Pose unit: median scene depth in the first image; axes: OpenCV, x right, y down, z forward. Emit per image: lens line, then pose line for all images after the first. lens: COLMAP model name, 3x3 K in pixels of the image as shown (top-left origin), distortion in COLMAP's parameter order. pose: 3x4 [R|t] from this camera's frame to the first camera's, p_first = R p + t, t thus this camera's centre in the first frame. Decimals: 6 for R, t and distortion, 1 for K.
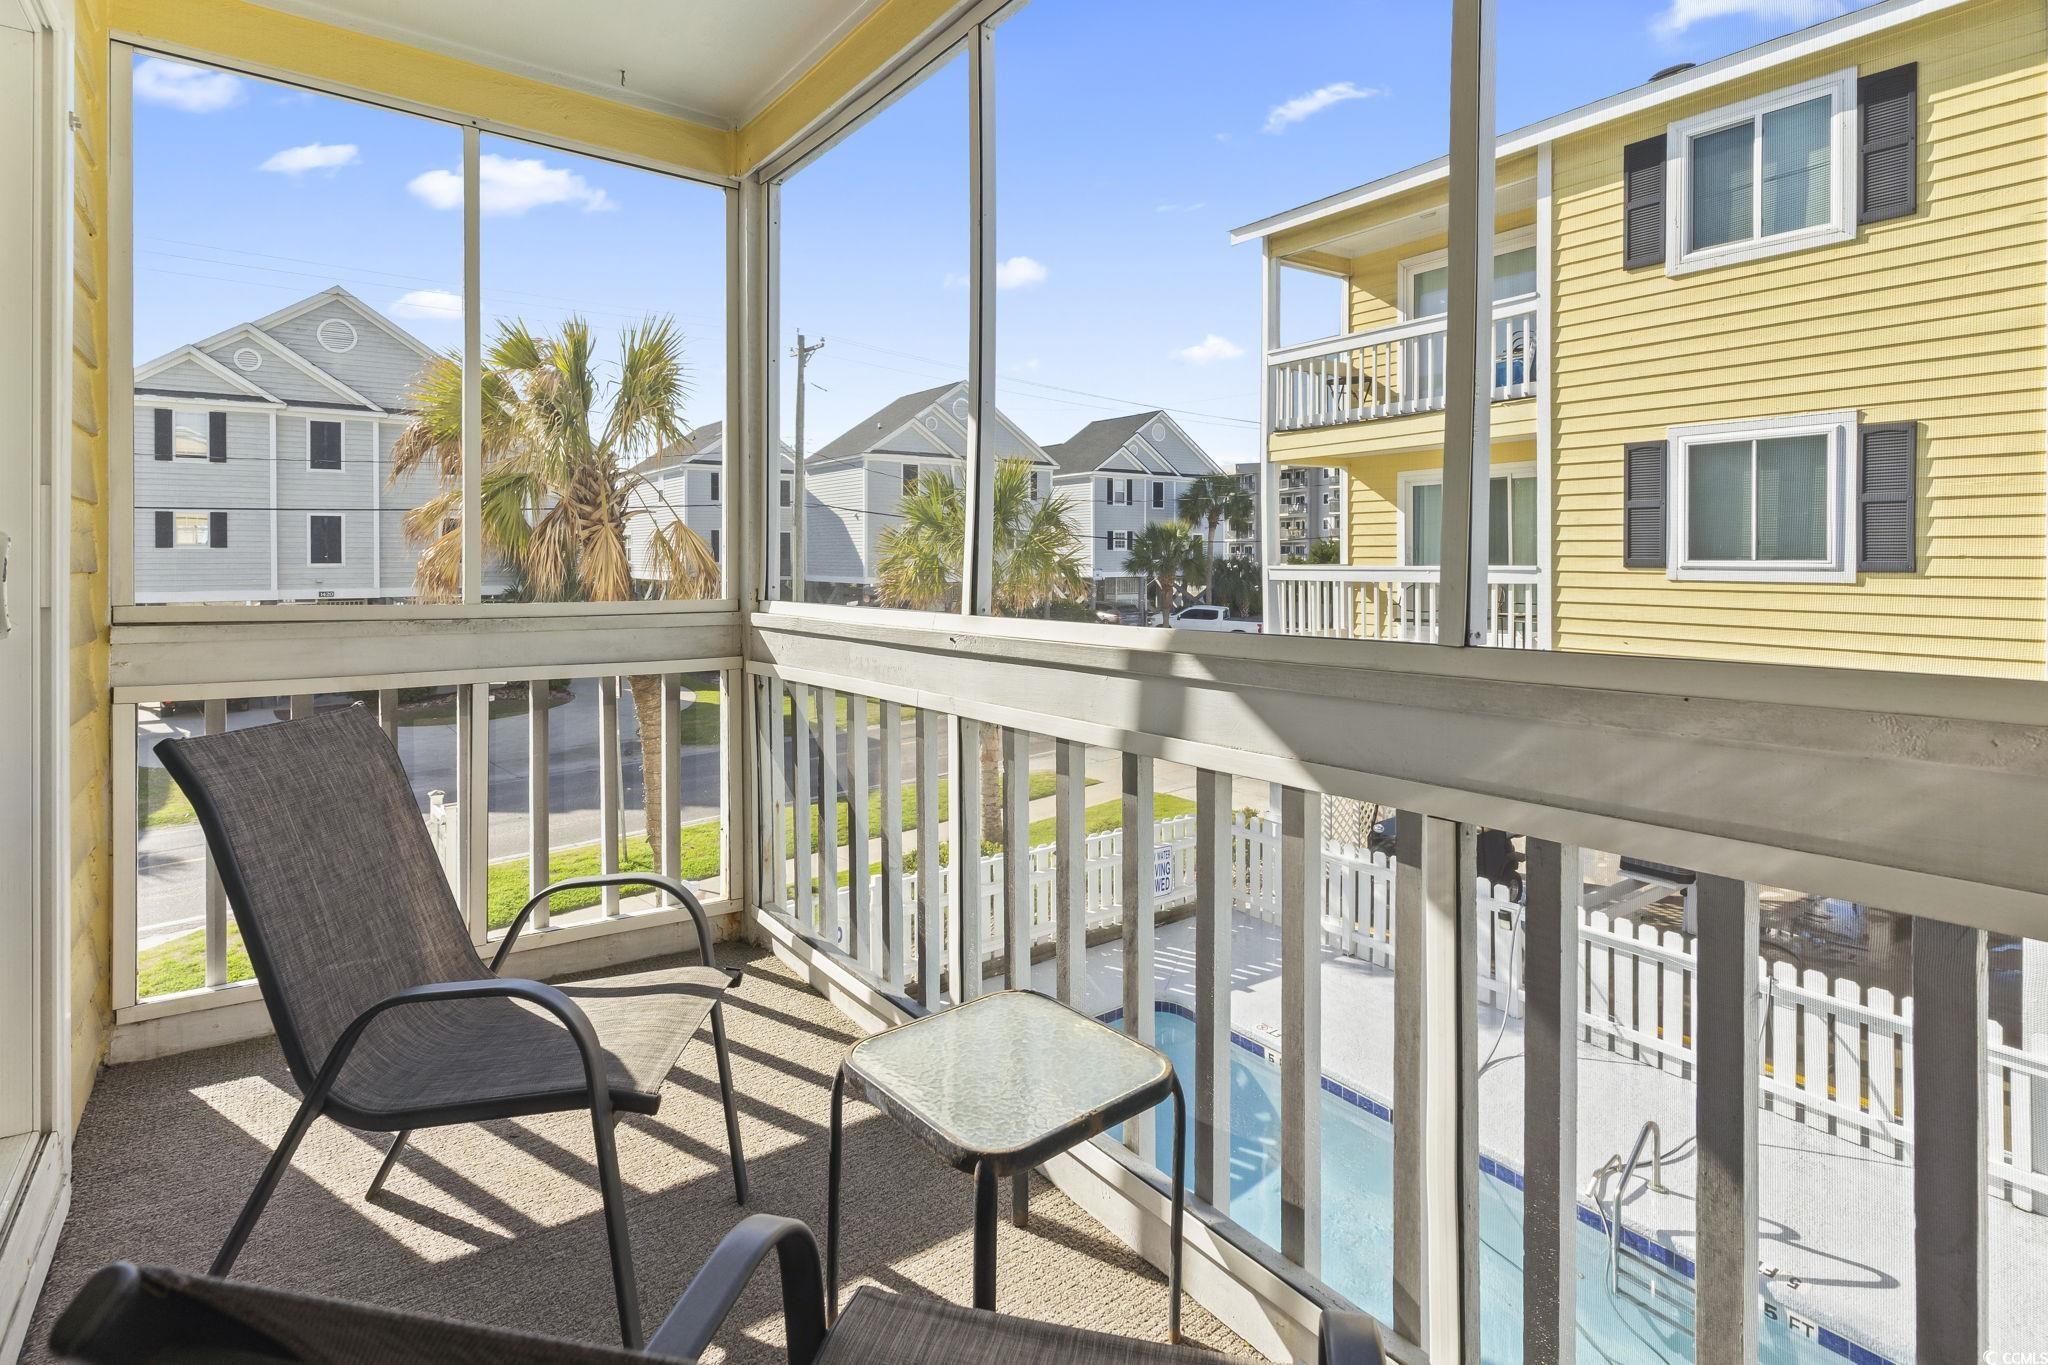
lens RADIAL K [[1023.9, 0, 1018.1], [0, 1023.9, 571.7], [0, 0, 1]] dist [0.006120, 0.000566]
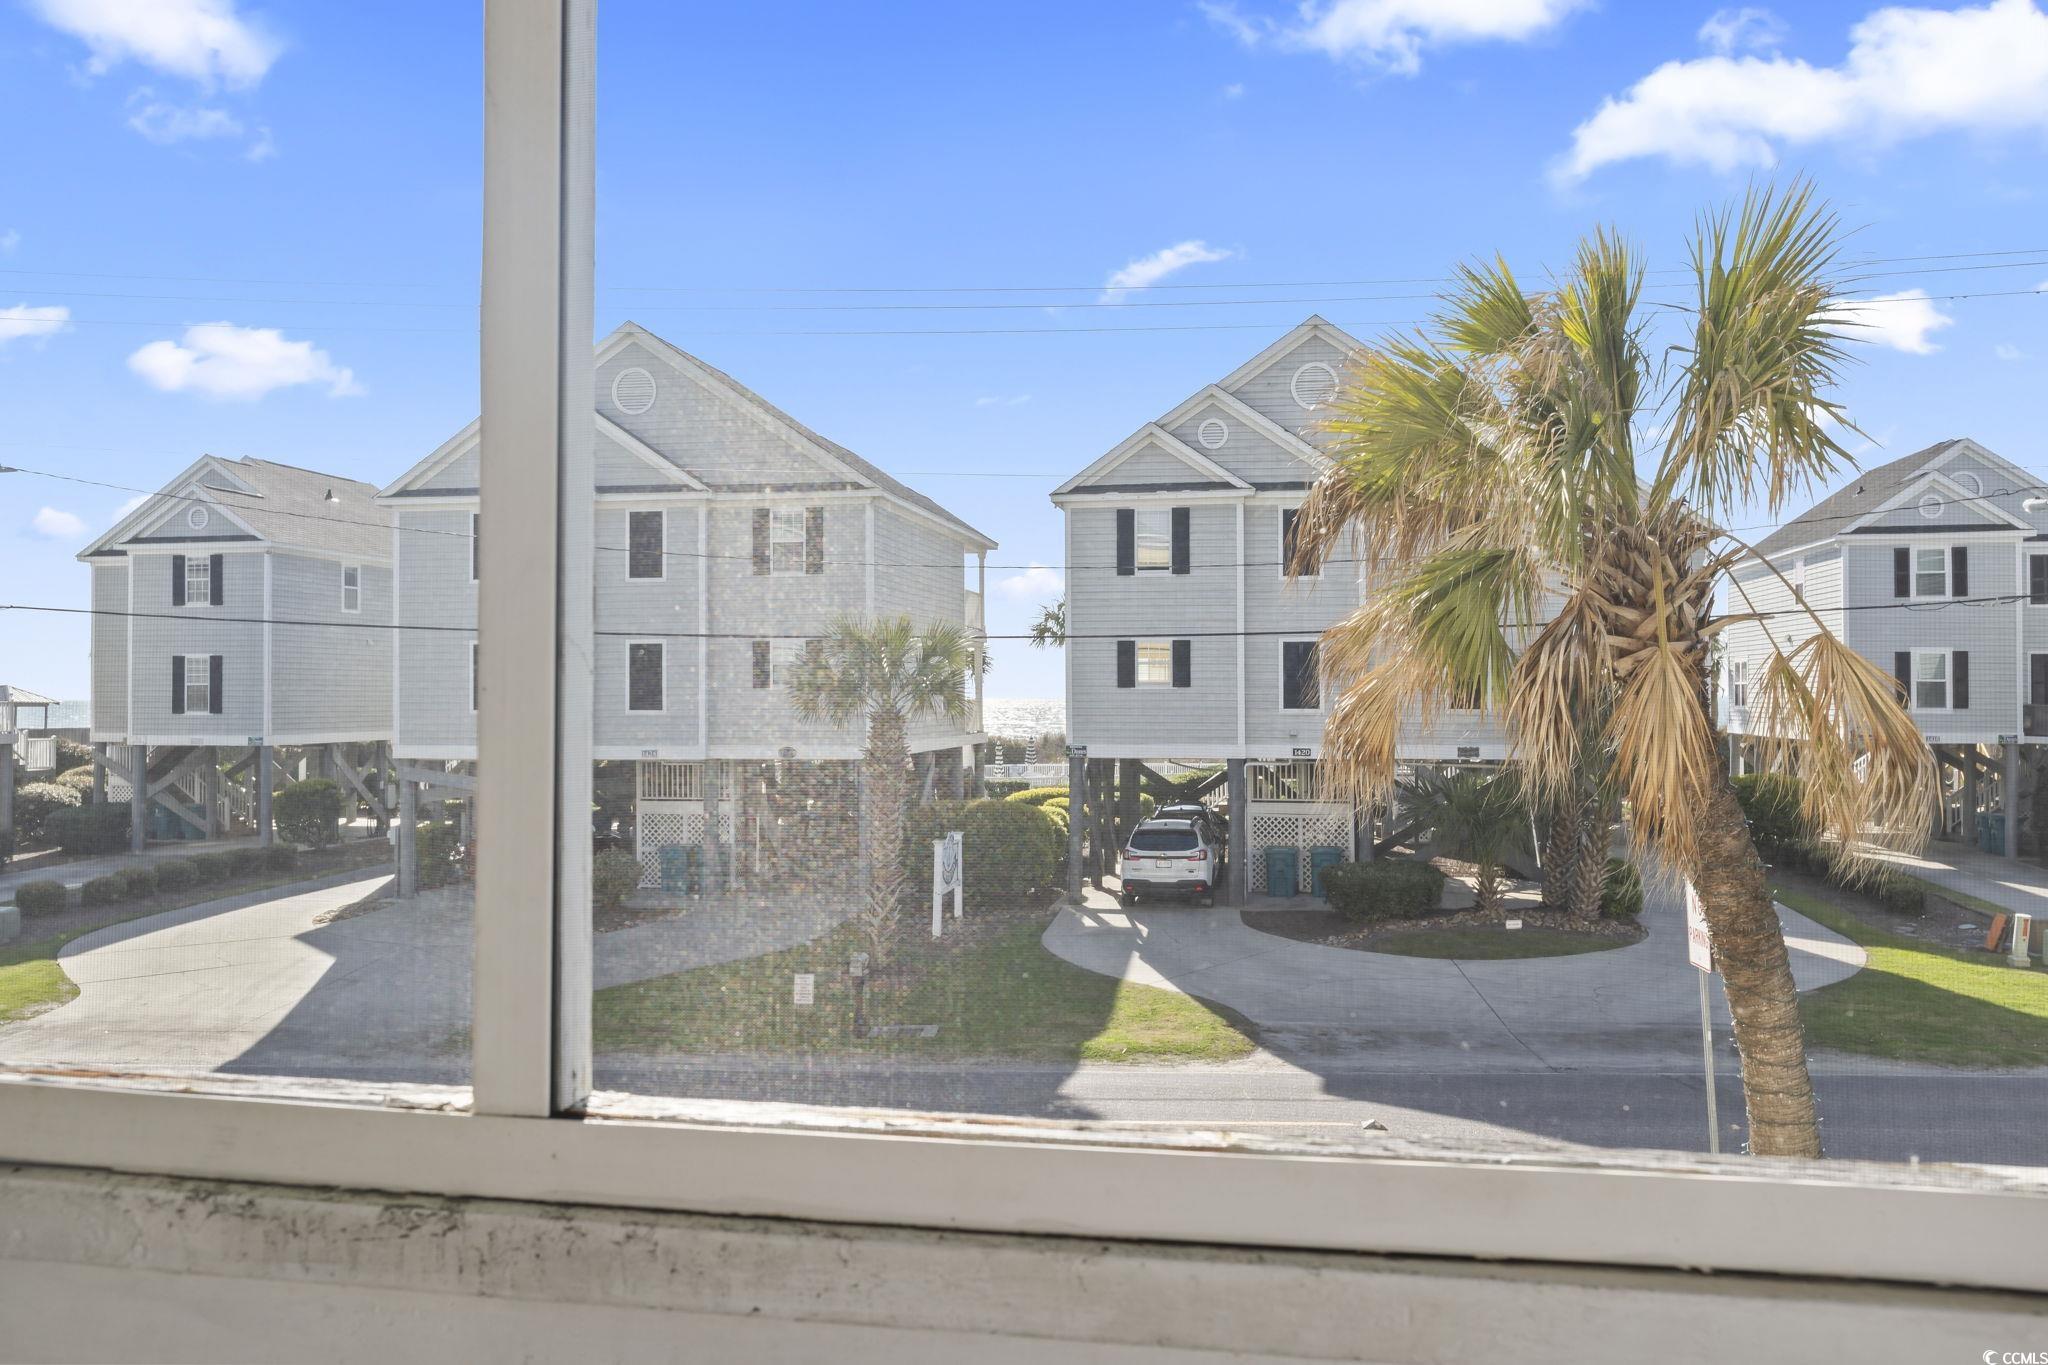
lens RADIAL K [[1626.0, 0, 1009.3], [0, 1626.0, 648.9], [0, 0, 1]] dist [0.003734, 0.004661]
pose [[0.705115, -0.018682, -0.708847, -0.075663], [-0.012960, 0.999146, -0.039225, -0.010364], [0.708974, 0.036844, 0.704271, 0.239579]]
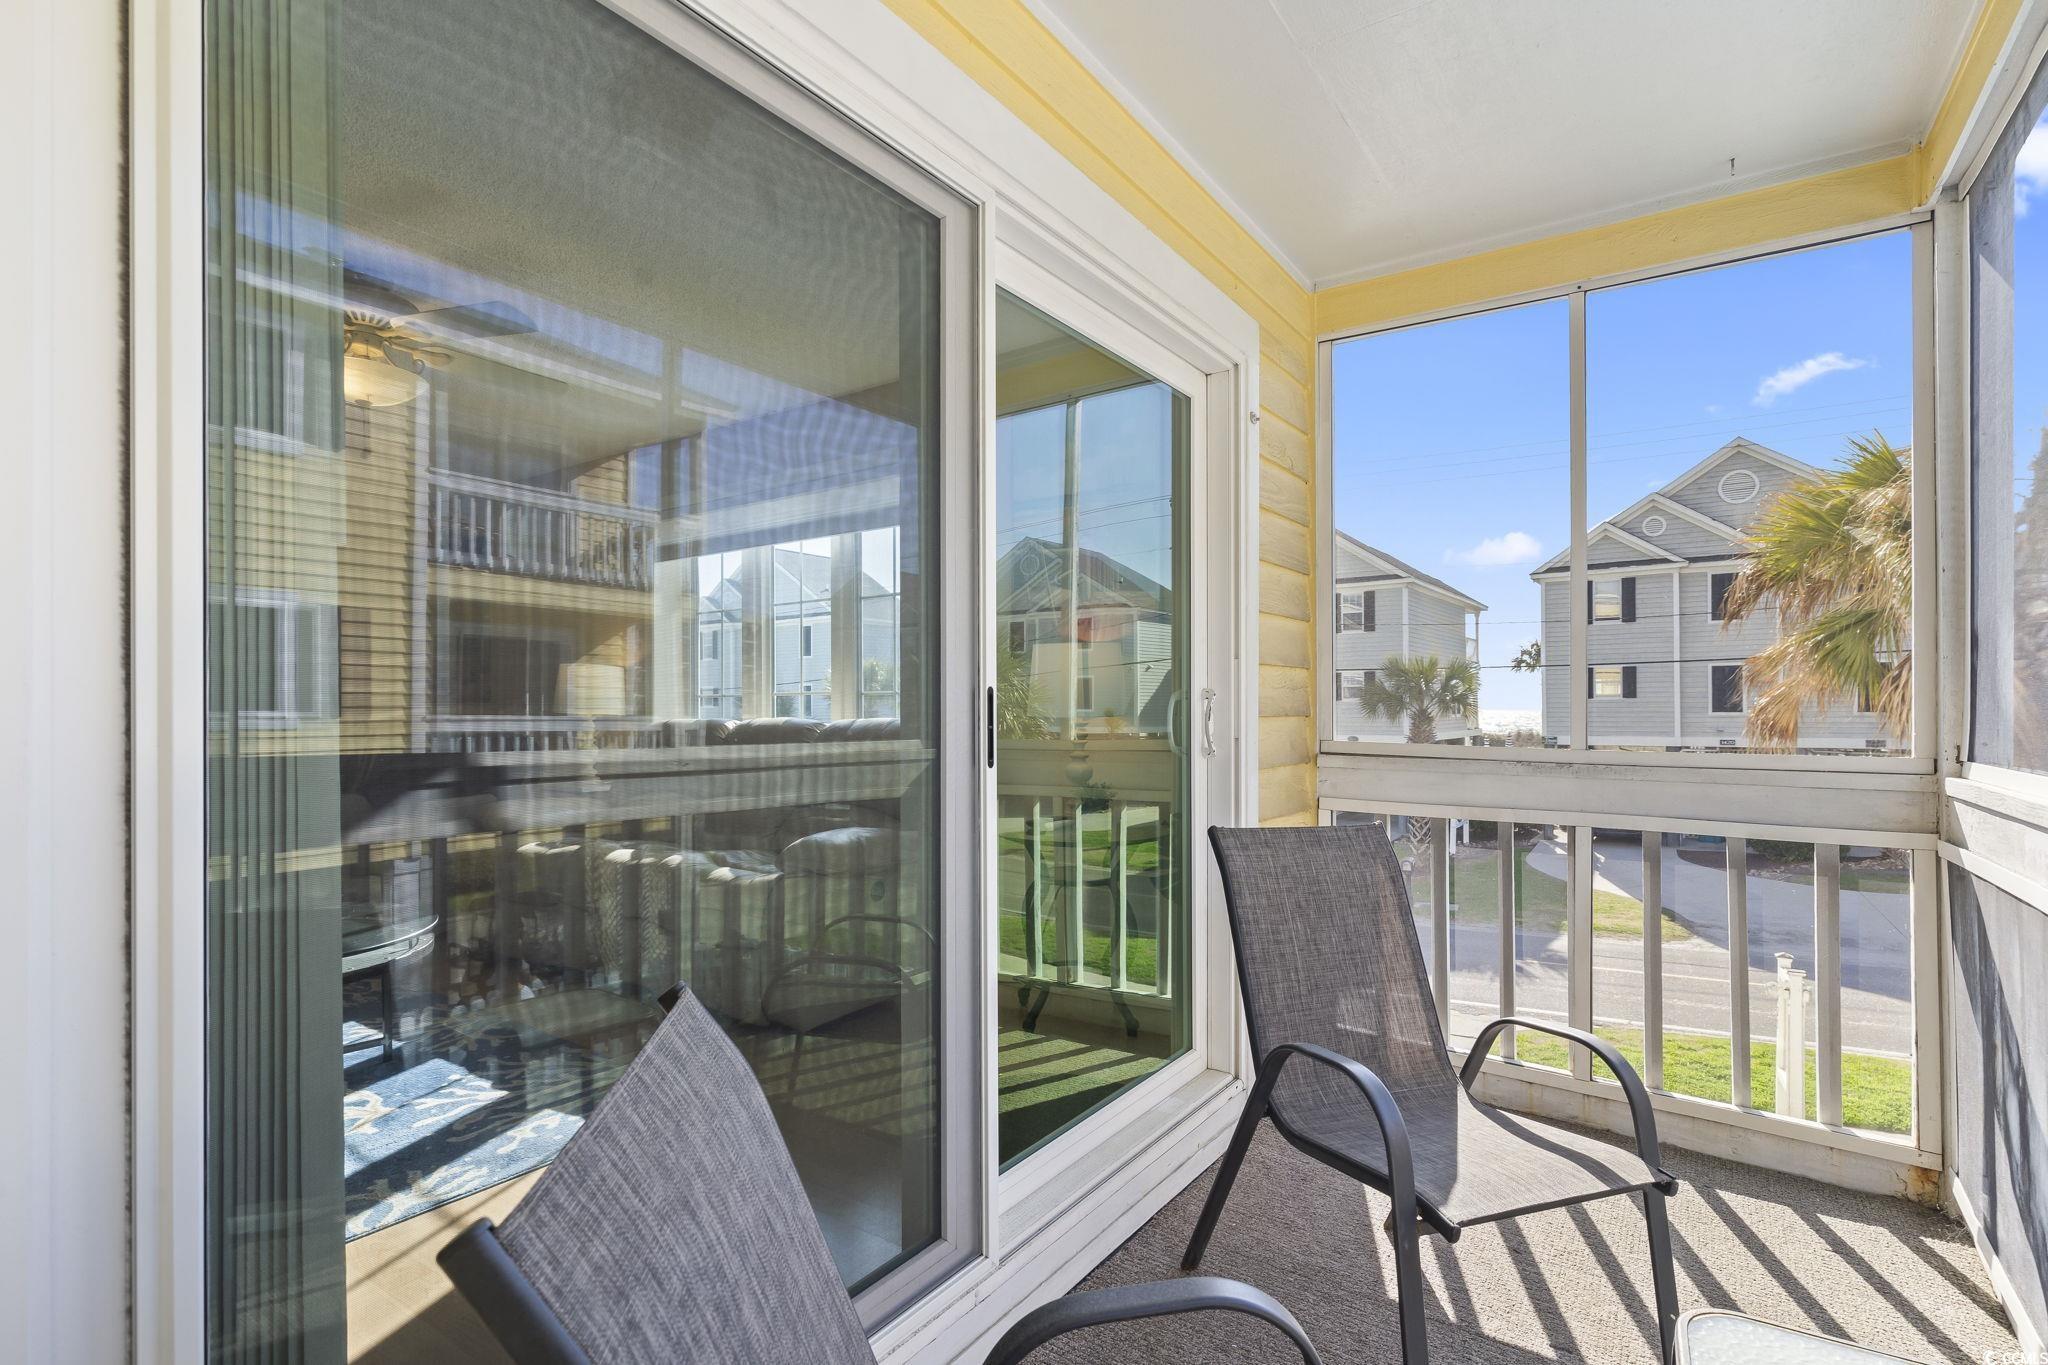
lens RADIAL K [[987.7, 0, 1015.5], [0, 987.7, 704.7], [0, 0, 1]] dist [0.001483, 0.000381]
pose [[0.330876, -0.003912, -0.943666, 0.062832], [-0.011055, 0.999907, -0.008021, 0.000010], [0.943610, 0.013086, 0.330802, 0.035153]]
